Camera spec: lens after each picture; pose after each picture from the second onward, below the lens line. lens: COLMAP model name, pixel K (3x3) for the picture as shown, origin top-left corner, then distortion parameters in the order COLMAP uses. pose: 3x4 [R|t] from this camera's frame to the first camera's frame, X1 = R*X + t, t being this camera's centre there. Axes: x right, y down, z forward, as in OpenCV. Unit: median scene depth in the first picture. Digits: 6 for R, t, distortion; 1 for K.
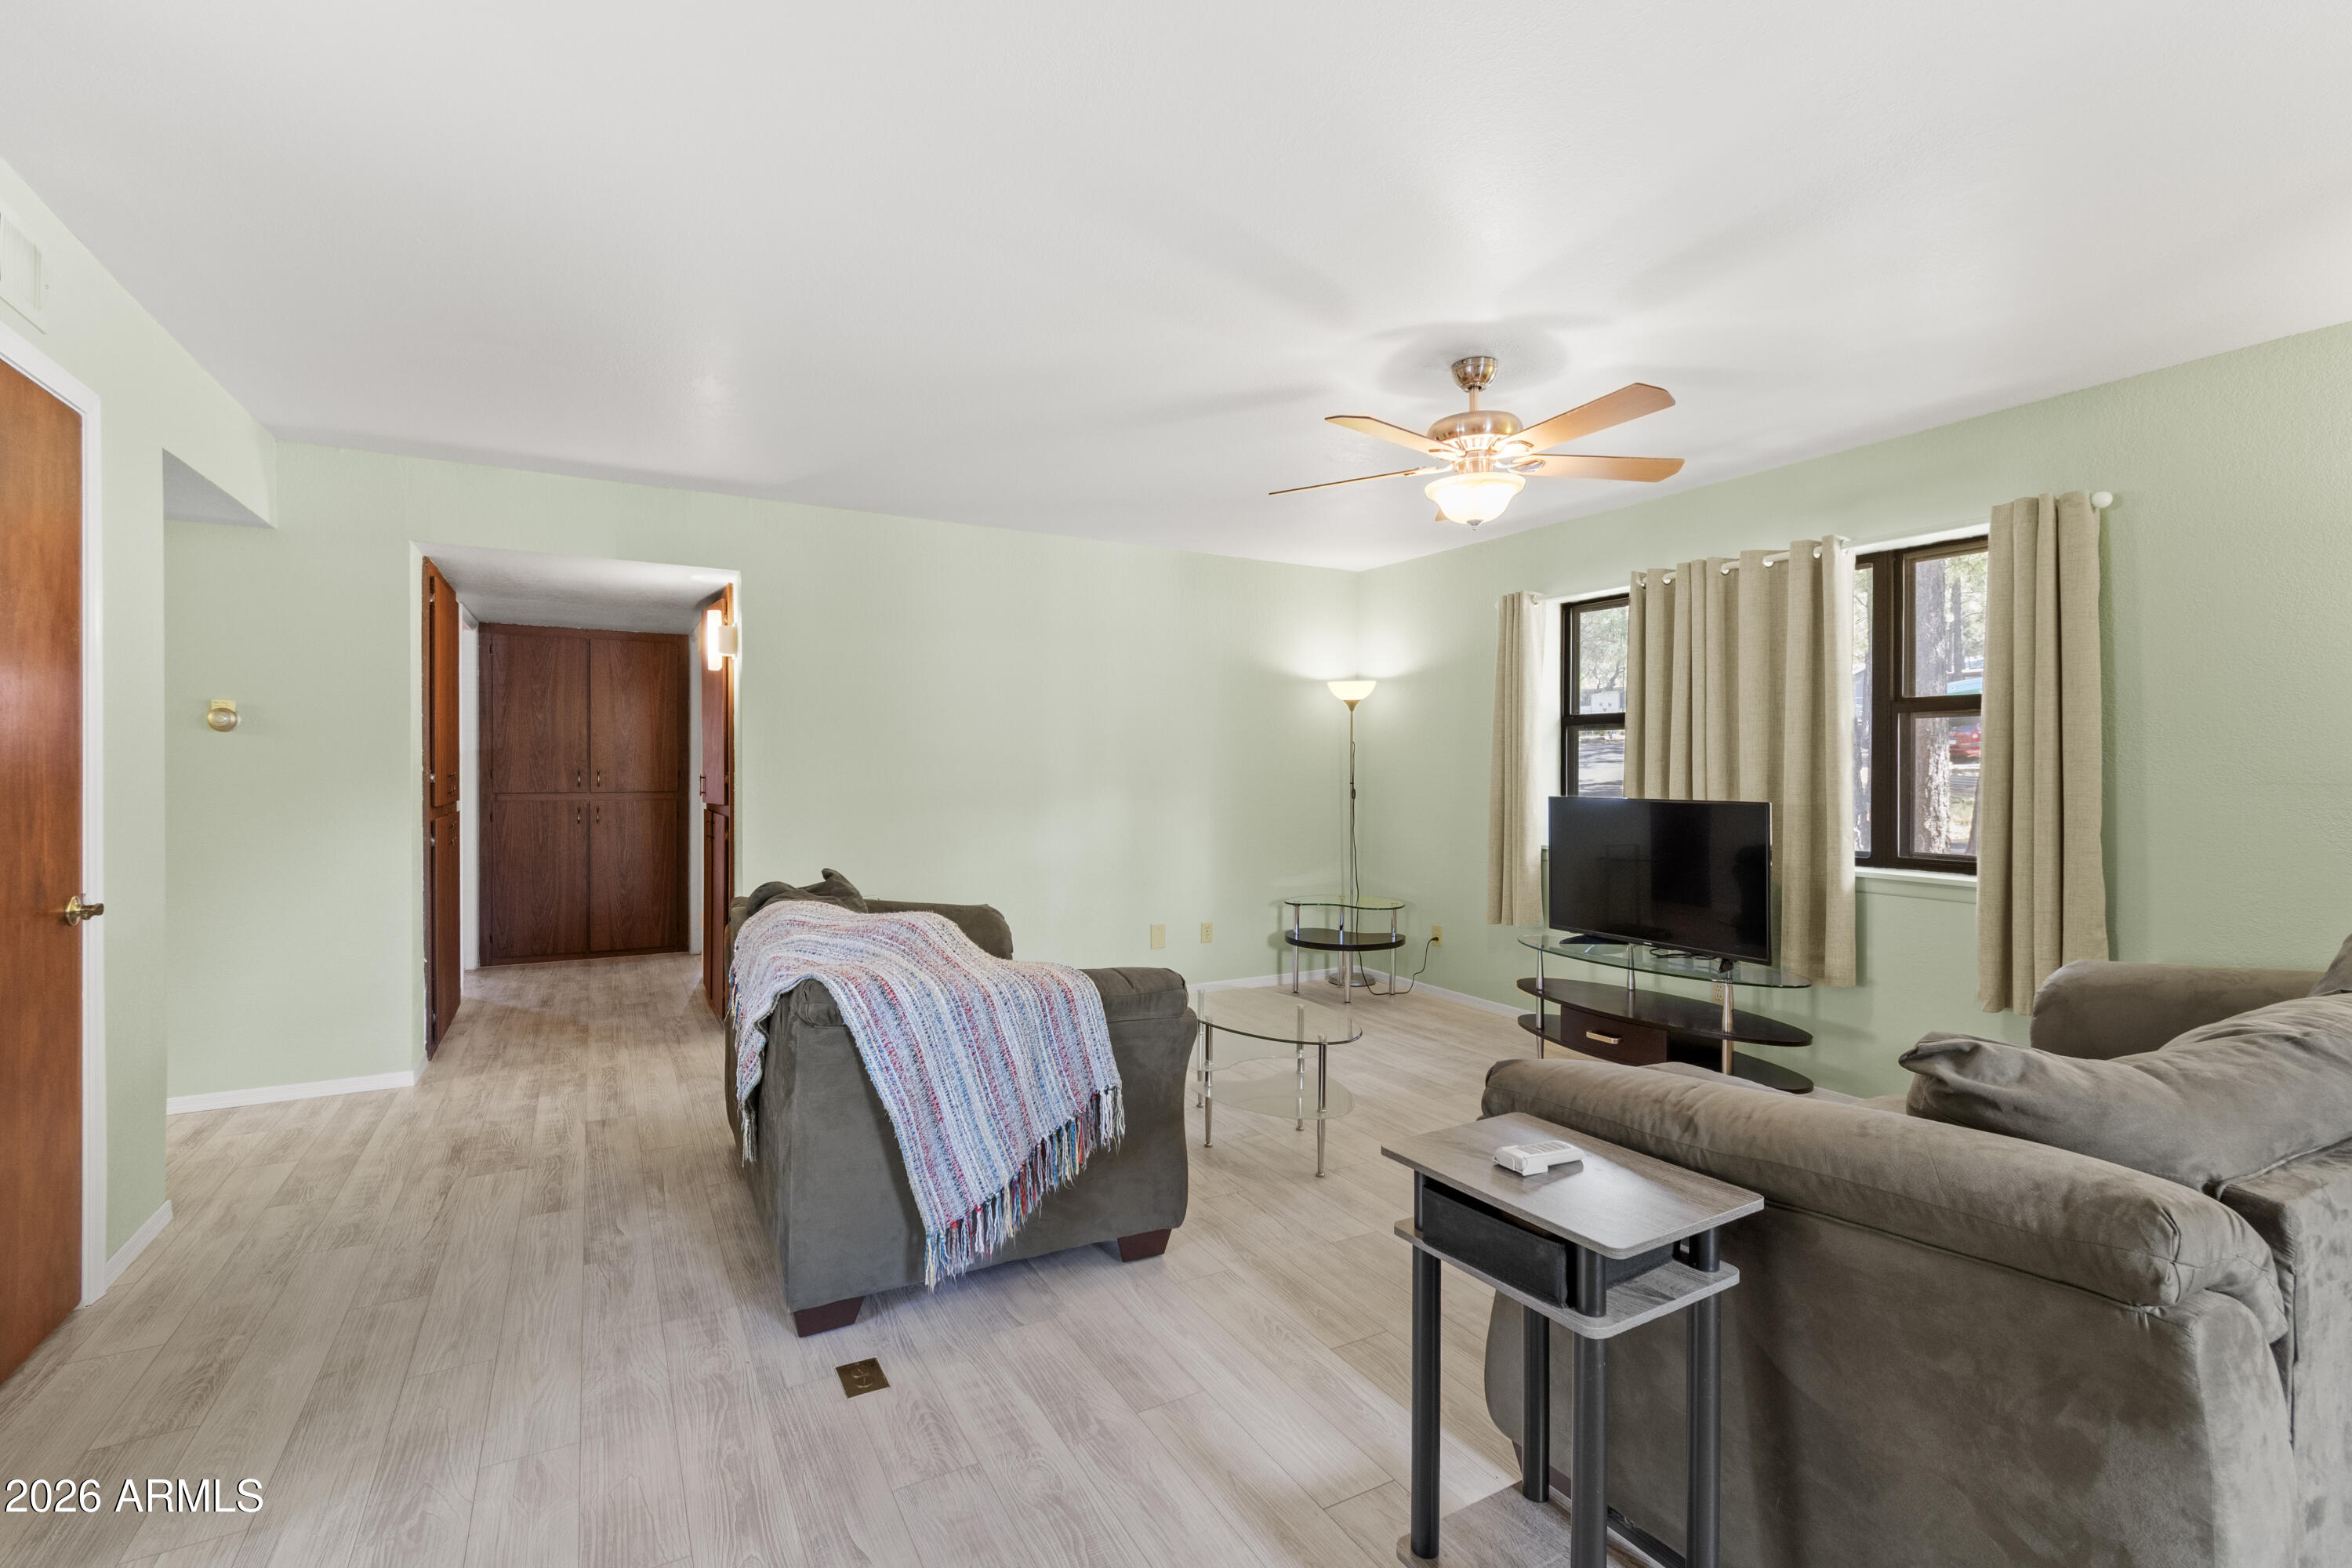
lens RADIAL K [[1041.3, 0, 1177.6], [0, 1041.3, 766.3], [0, 0, 1]] dist [0.009840, -0.000351]
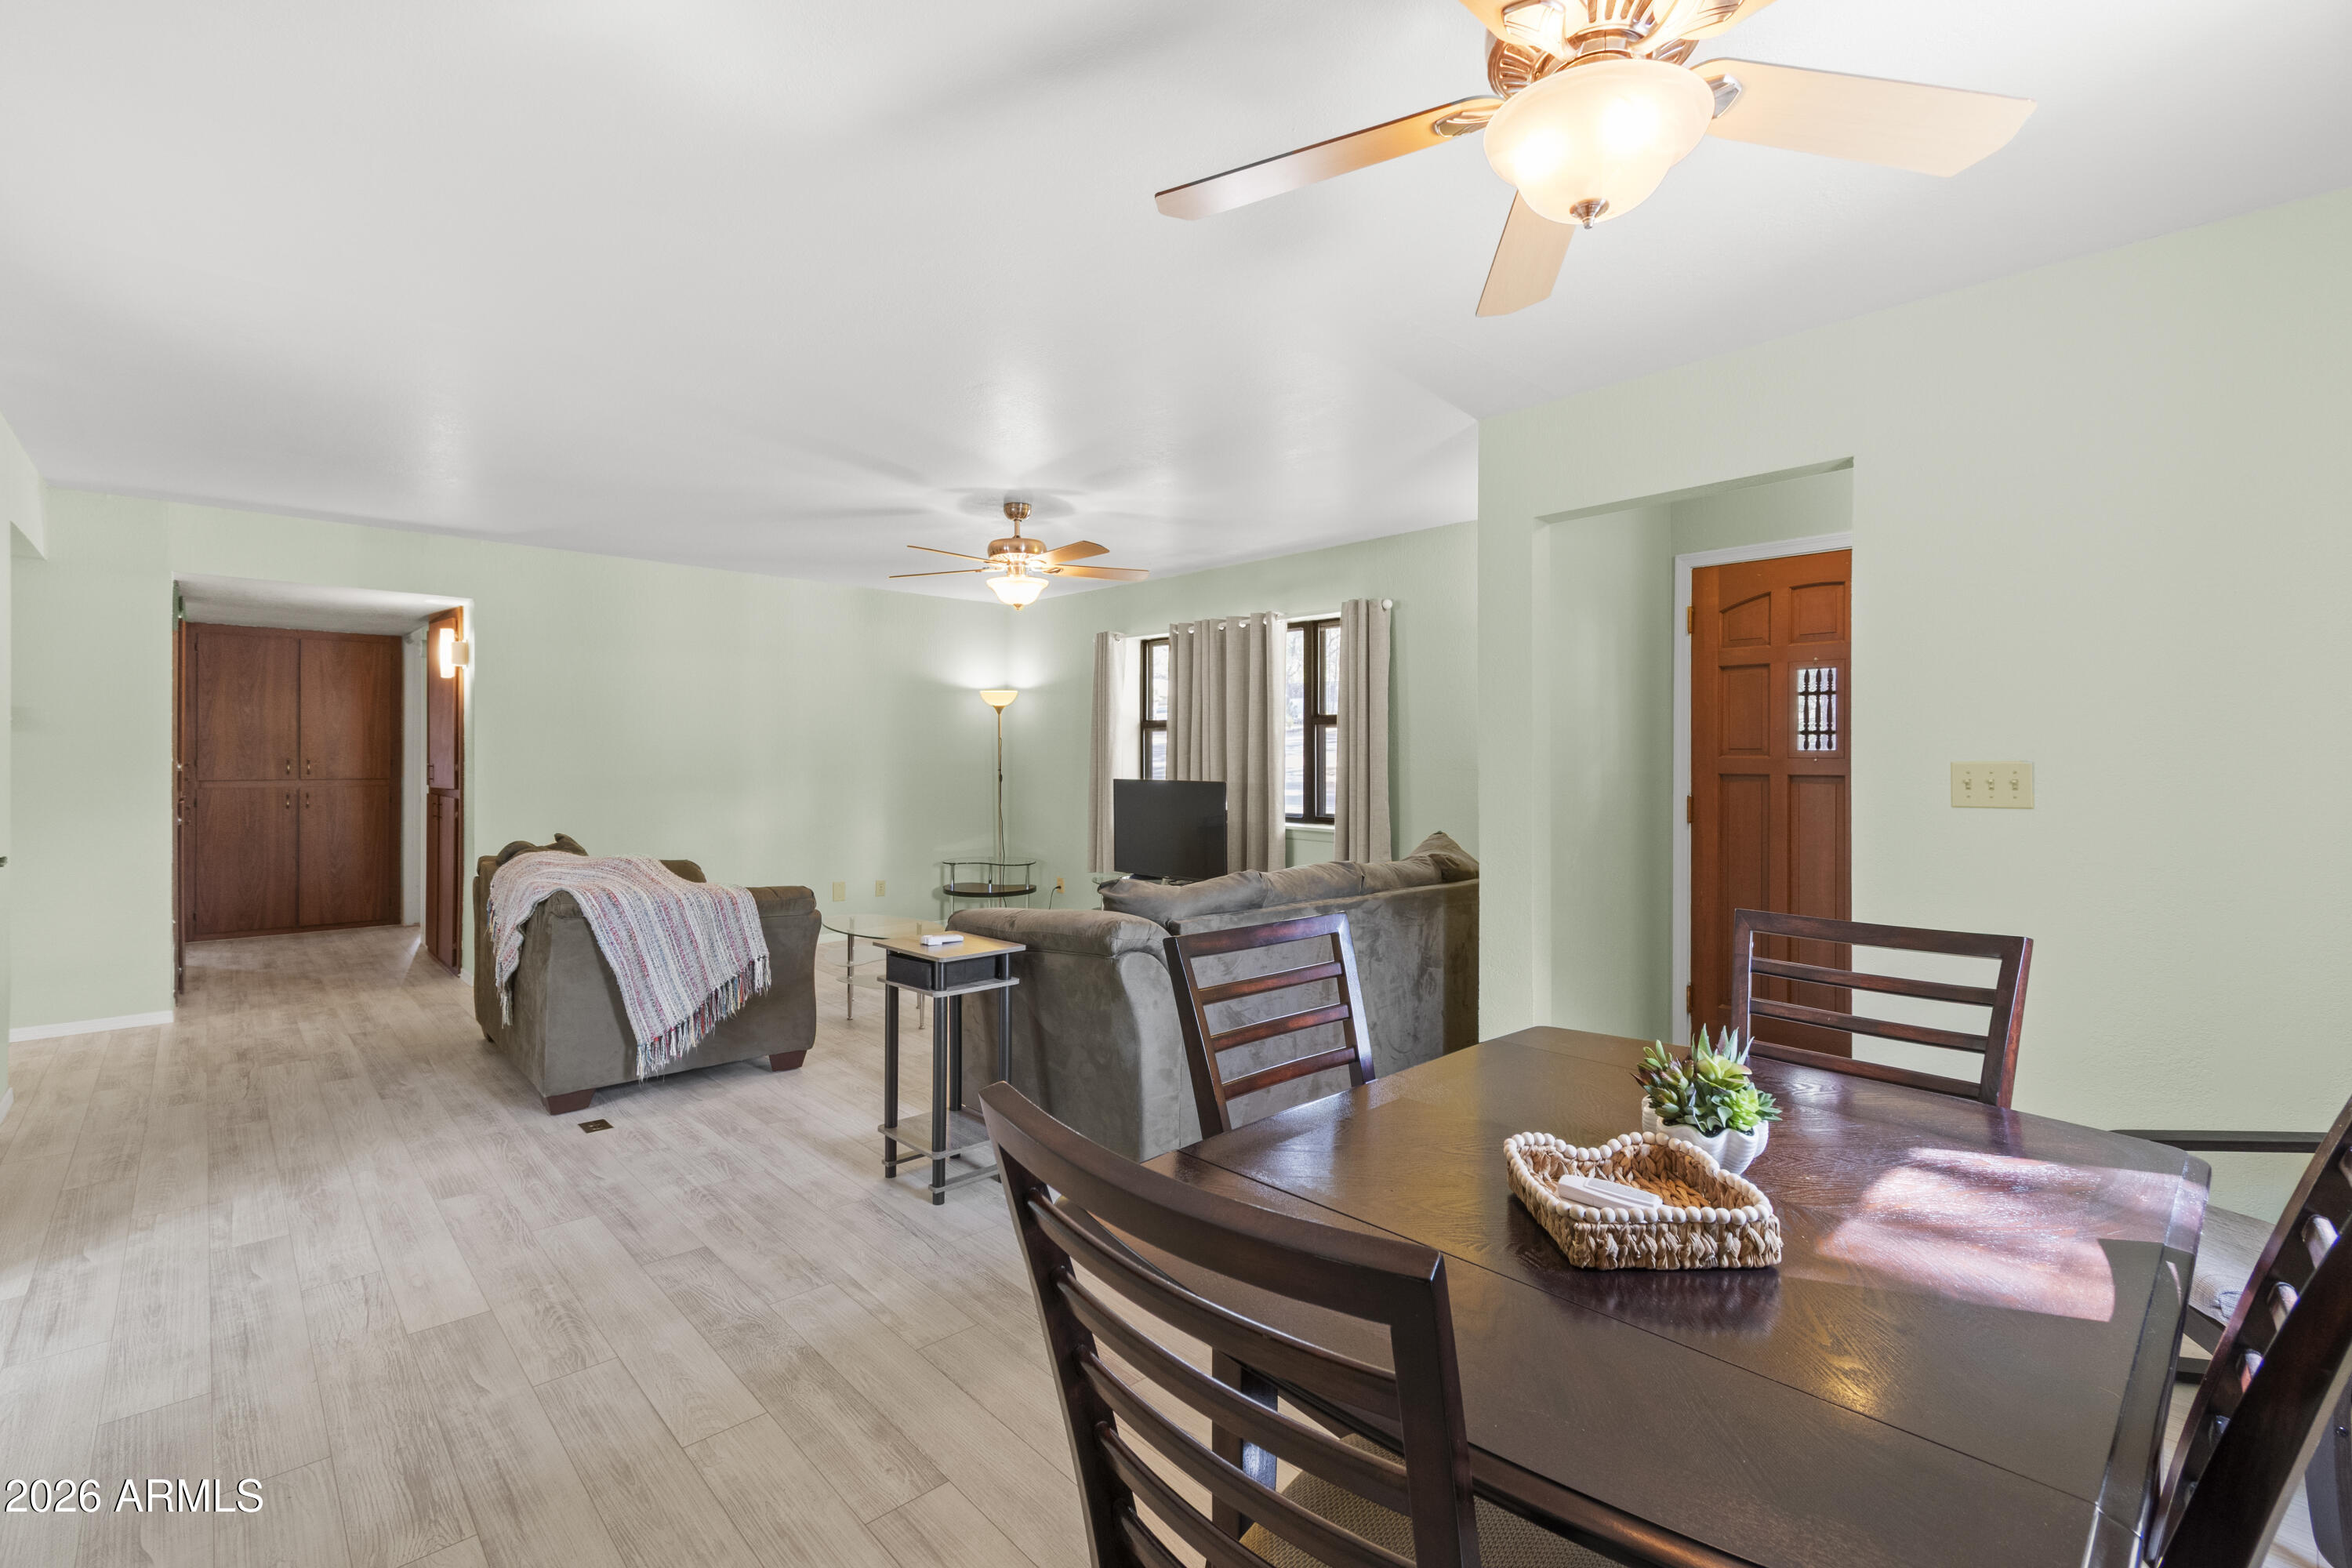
lens RADIAL K [[1041.3, 0, 1170.9], [0, 1041.3, 748.6], [0, 0, 1]] dist [0.009840, -0.000351]
pose [[0.972268, 0.002450, 0.233856, 0.128063], [-0.001633, 0.999992, -0.003688, -0.009737], [-0.233863, 0.003204, 0.972264, -0.538428]]
